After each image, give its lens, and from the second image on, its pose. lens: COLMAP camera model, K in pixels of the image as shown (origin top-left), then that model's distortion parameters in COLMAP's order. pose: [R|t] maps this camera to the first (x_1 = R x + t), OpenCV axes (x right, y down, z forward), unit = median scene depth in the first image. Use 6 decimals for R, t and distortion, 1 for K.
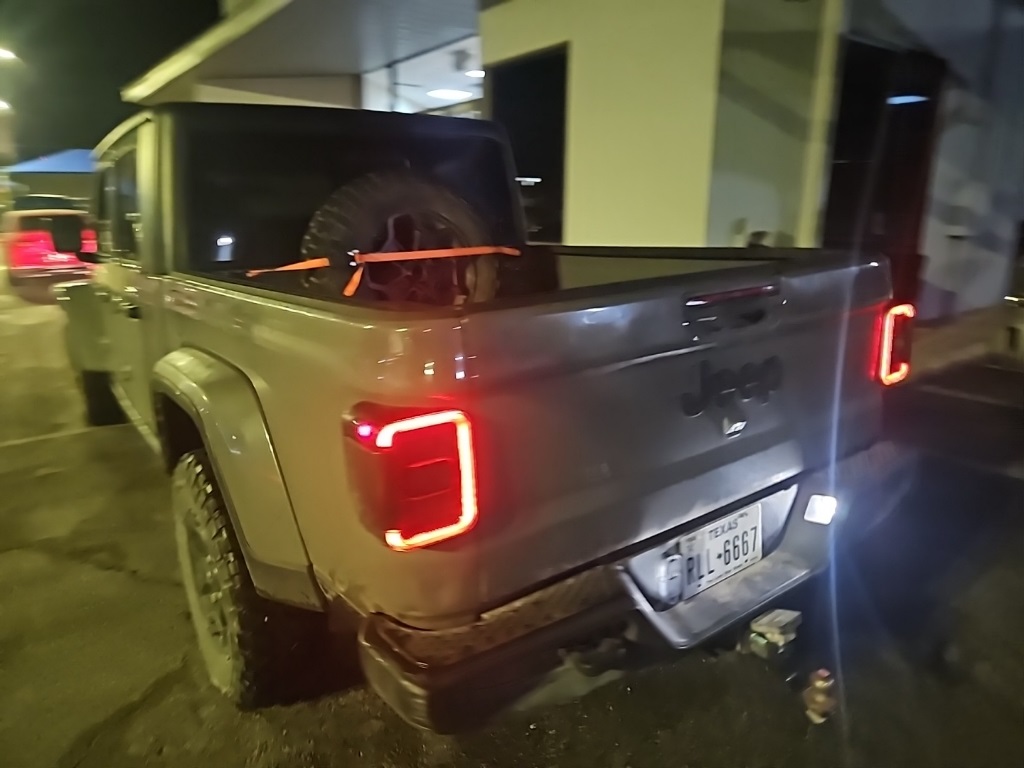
lens RADIAL K [[684.2, 0, 517.0], [0, 684.2, 383.6], [0, 0, 1]] dist [0.081590, -0.073365]
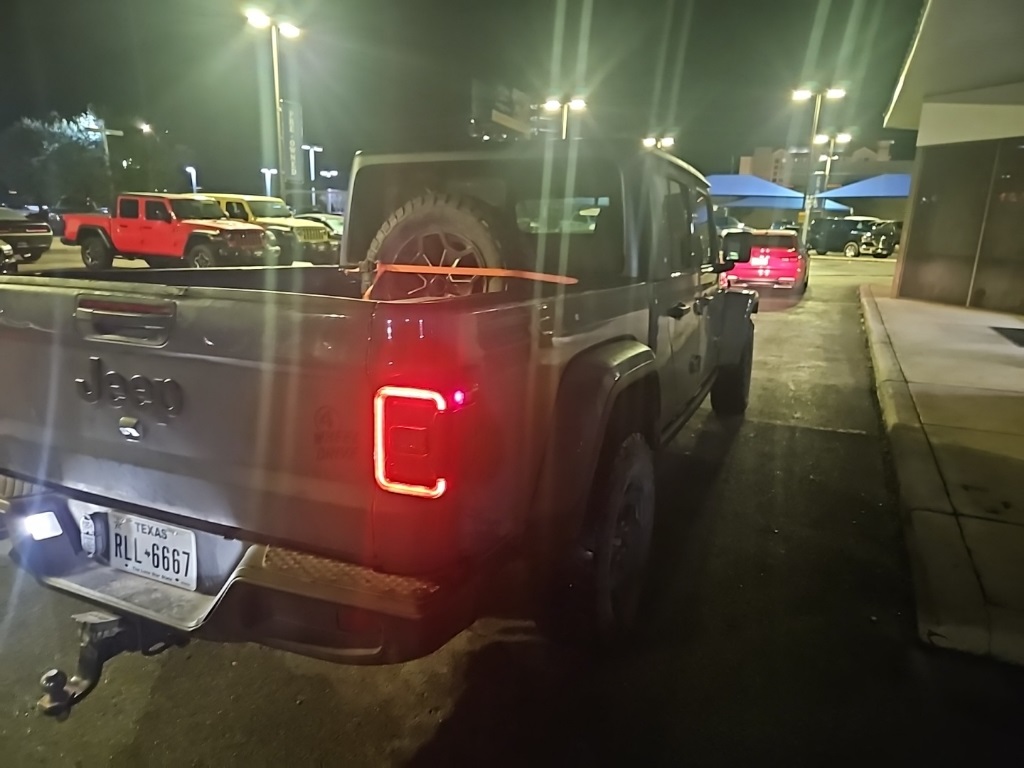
lens RADIAL K [[687.7, 0, 516.8], [0, 687.7, 370.0], [0, 0, 1]] dist [0.085185, -0.072501]
pose [[0.468096, 0.204120, -0.859780, 1.412489], [-0.245423, 0.964709, 0.095414, -0.261845], [0.848913, 0.166347, 0.501672, 0.883579]]
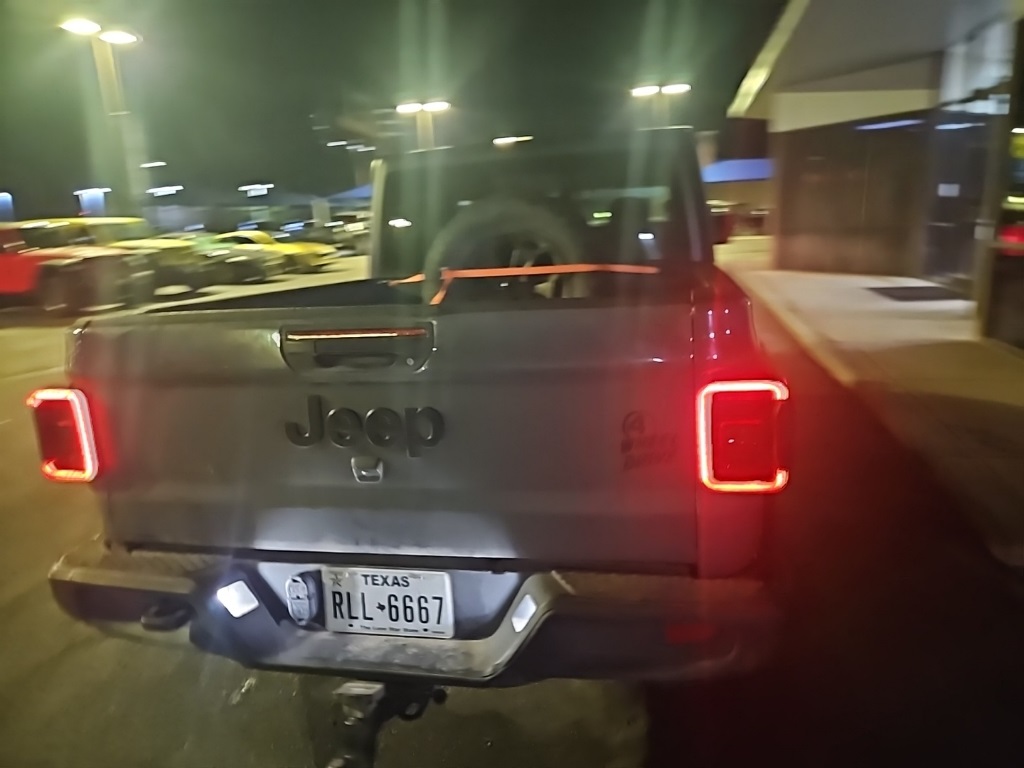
lens RADIAL K [[695.9, 0, 530.7], [0, 695.9, 349.6], [0, 0, 1]] dist [0.032909, -0.002836]
pose [[0.654584, 0.116626, -0.746939, 1.090574], [-0.147054, 0.988799, 0.025519, -0.152782], [0.741549, 0.093136, 0.664402, 0.475630]]
